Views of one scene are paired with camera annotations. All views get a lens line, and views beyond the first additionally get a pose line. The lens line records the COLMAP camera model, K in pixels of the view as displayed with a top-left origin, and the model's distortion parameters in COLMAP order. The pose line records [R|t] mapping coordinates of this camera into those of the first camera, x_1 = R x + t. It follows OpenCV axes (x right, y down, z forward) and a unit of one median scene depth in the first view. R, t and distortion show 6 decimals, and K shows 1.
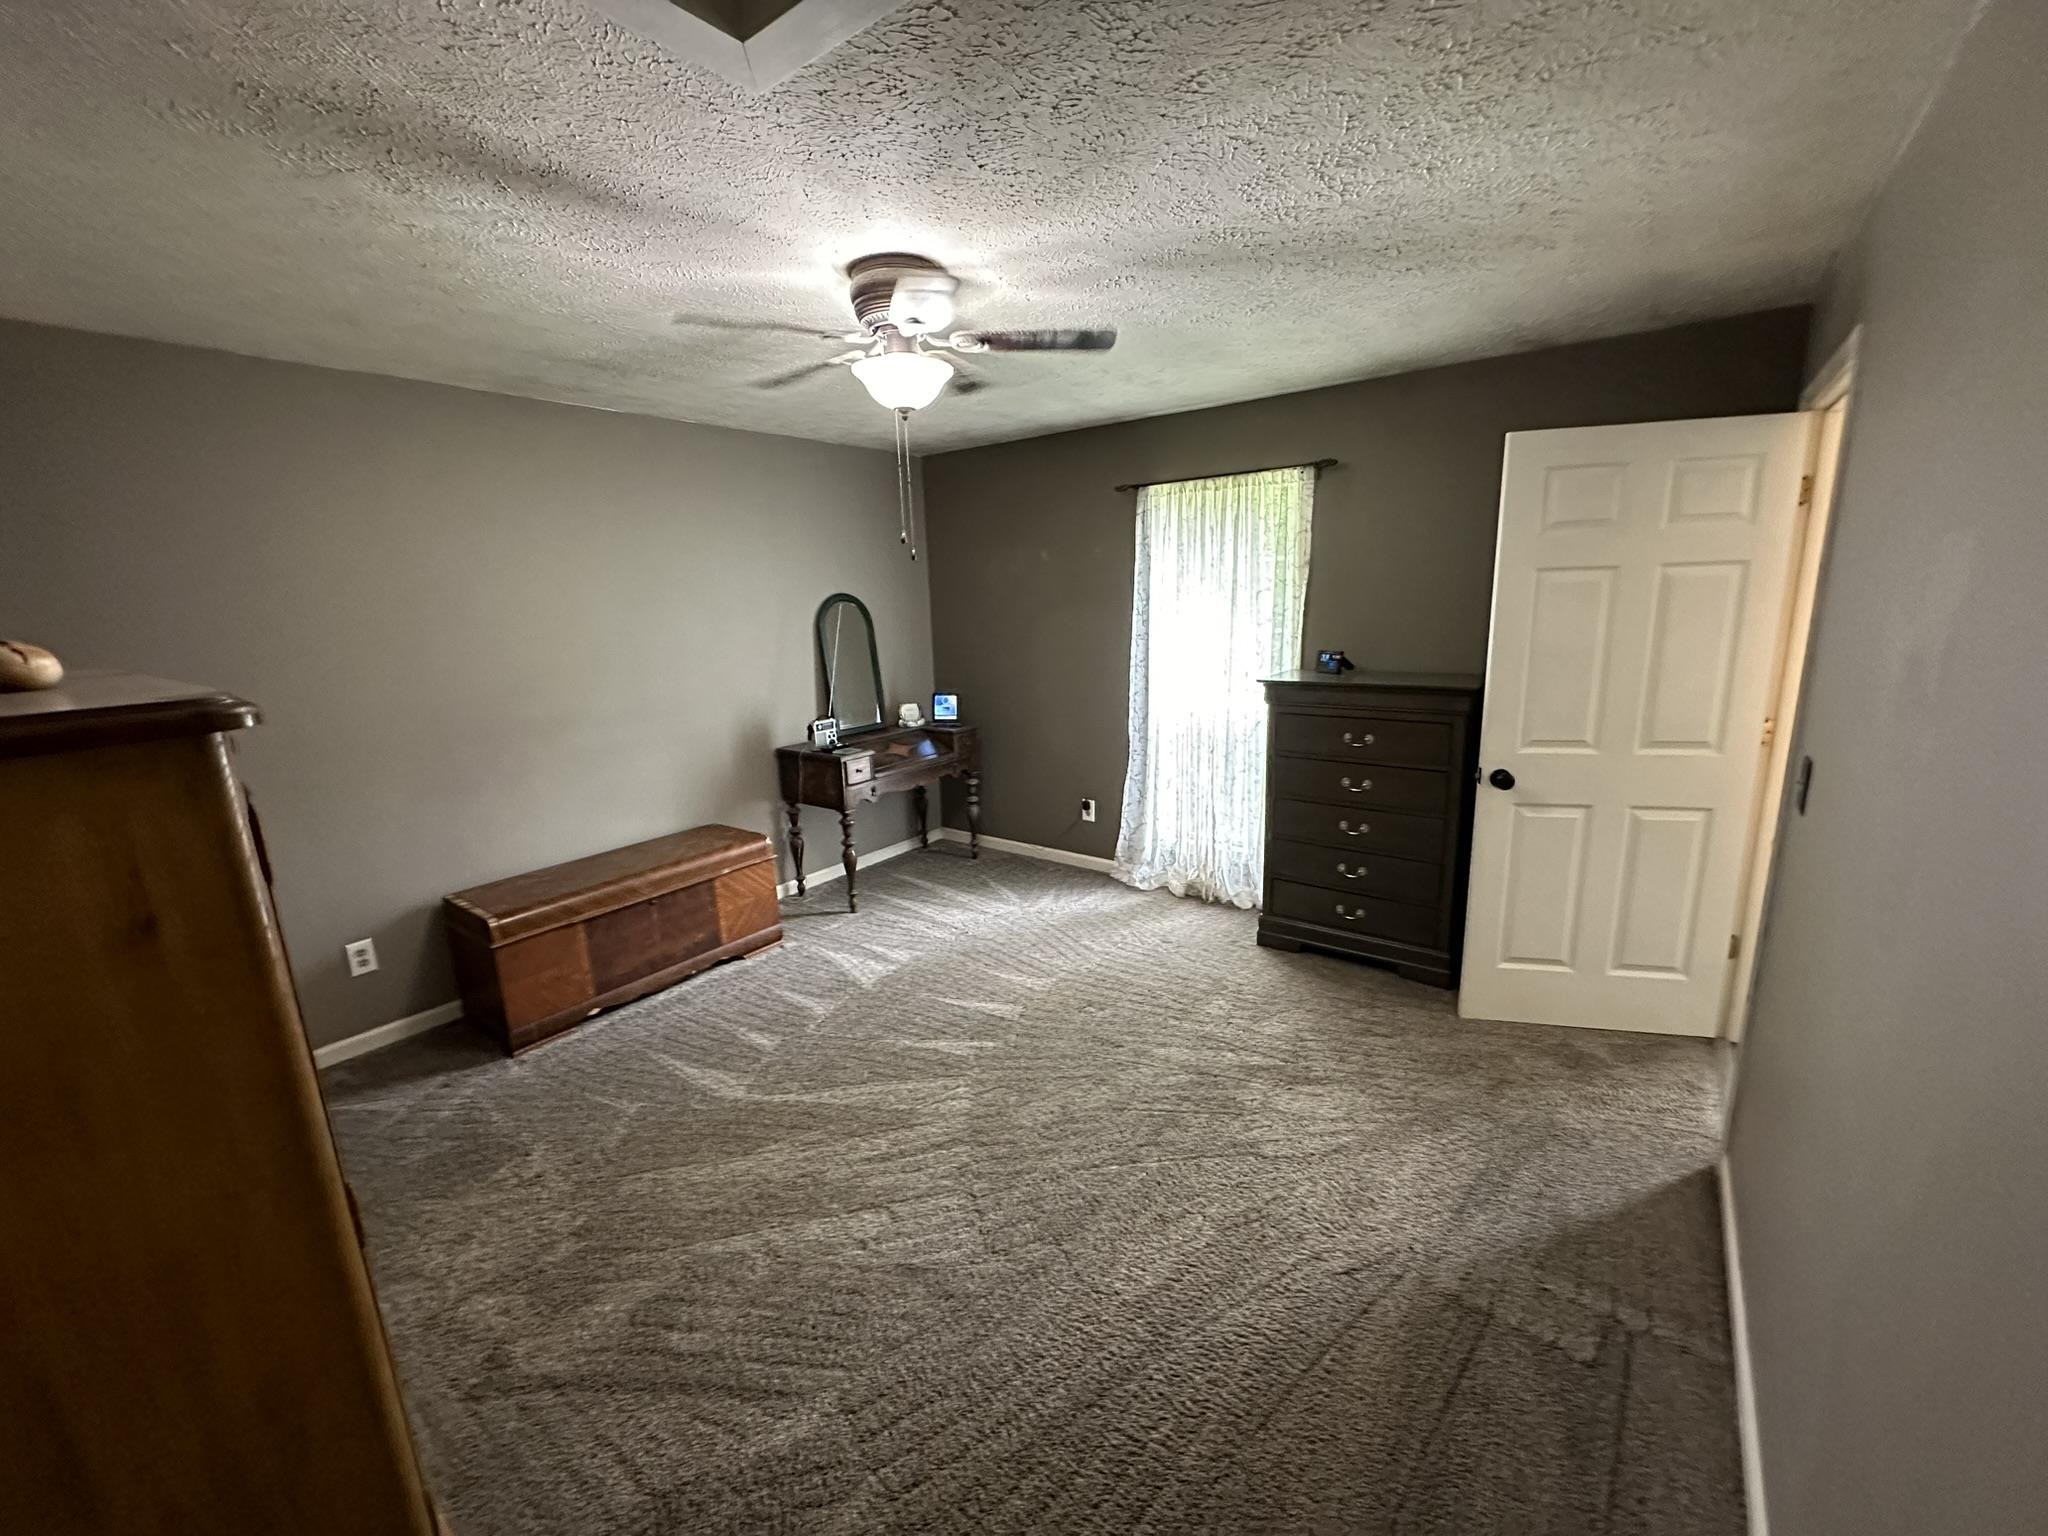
lens RADIAL K [[815.2, 0, 1033.0], [0, 815.2, 757.4], [0, 0, 1]] dist [-0.005533, 0.000636]
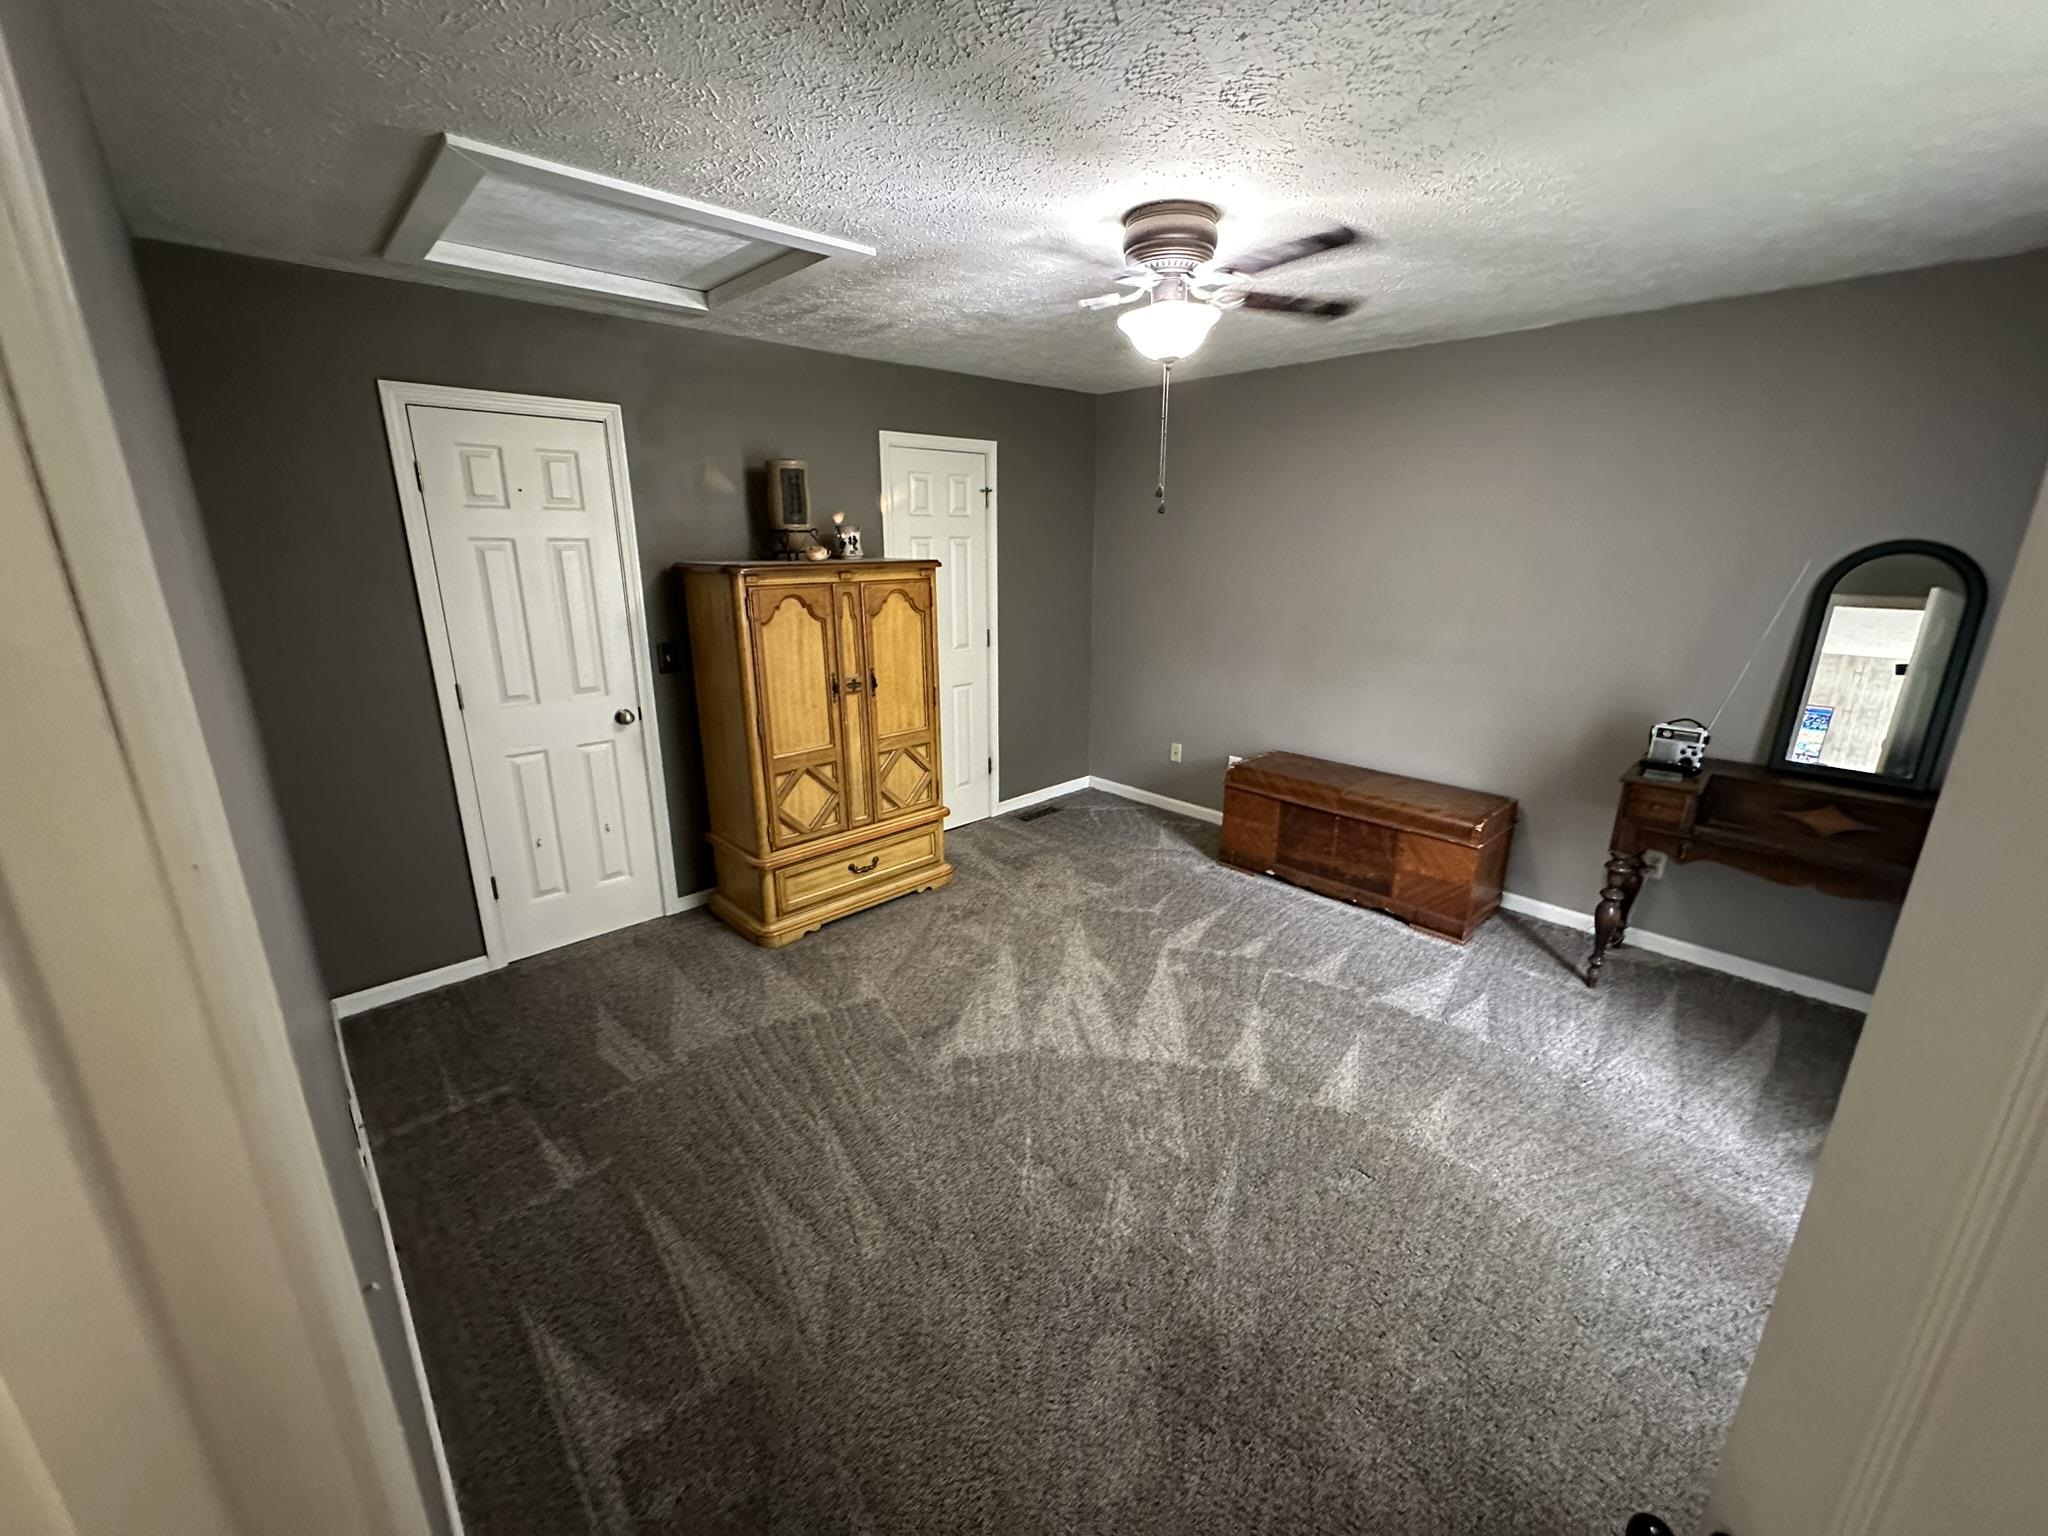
lens RADIAL K [[815.2, 0, 1031.4], [0, 815.2, 773.8], [0, 0, 1]] dist [-0.005533, 0.000636]
pose [[-0.154136, 0.305267, -0.939710, 0.623587], [-0.202425, 0.921145, 0.332439, -0.162071], [0.967092, 0.241461, -0.080188, 0.689569]]
